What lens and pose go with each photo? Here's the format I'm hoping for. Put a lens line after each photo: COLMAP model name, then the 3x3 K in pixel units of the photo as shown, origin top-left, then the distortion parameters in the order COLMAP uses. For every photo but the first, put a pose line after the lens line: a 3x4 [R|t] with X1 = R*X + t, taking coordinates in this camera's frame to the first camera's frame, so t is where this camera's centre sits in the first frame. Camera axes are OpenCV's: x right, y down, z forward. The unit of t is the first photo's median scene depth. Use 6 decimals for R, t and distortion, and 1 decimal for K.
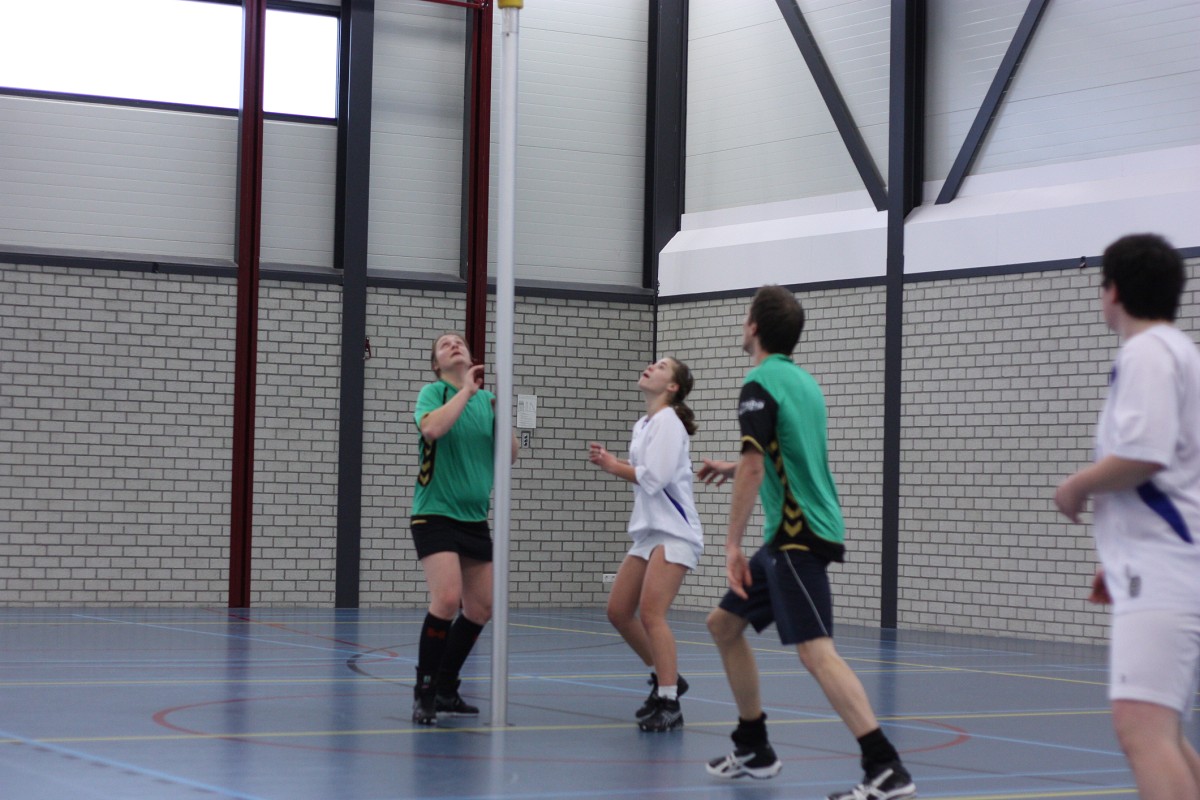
lens RADIAL K [[2814.2, 0, 600.7], [0, 2814.2, 398.5], [0, 0, 1]] dist [-0.081560, -0.202621]
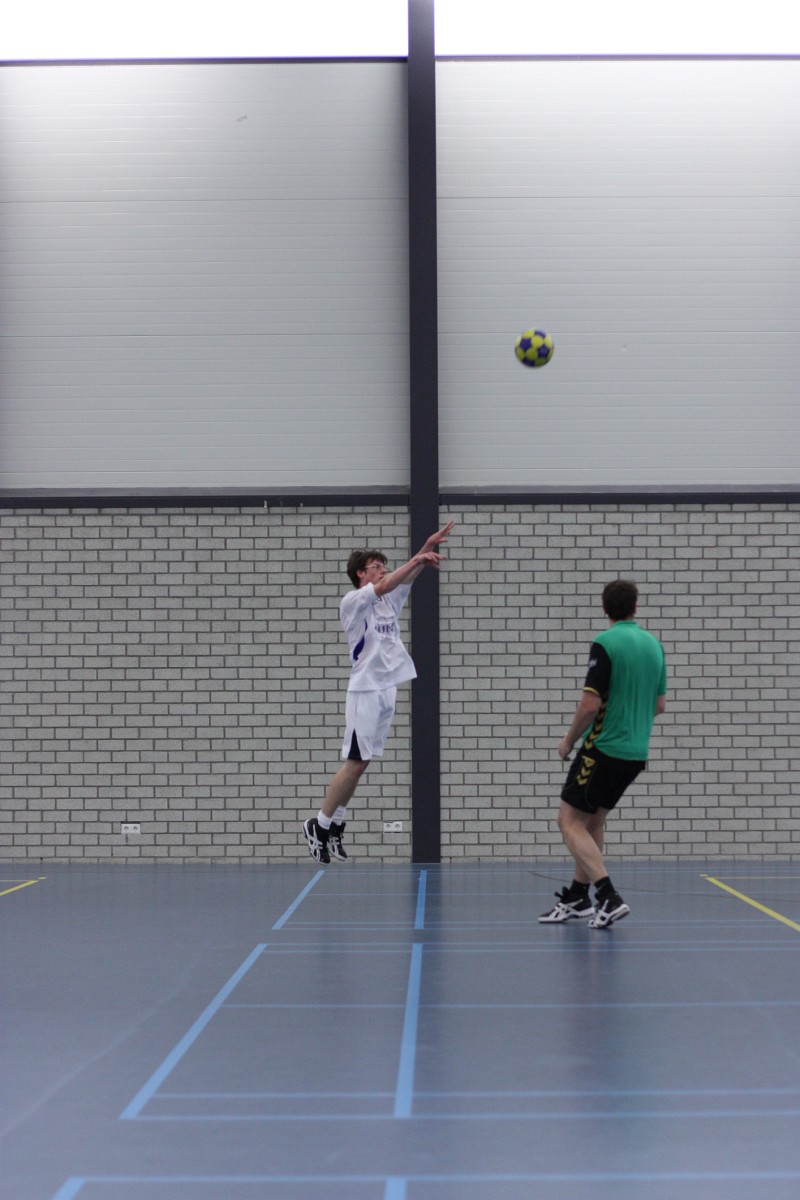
lens RADIAL K [[2808.8, 0, 398.0], [0, 2808.8, 602.5], [0, 0, 1]] dist [-0.100784, -0.297553]
pose [[0.851680, -0.050958, -0.521578, 0.529022], [0.042414, 0.998699, -0.028315, 0.022883], [0.522343, 0.001993, 0.852733, 0.319644]]
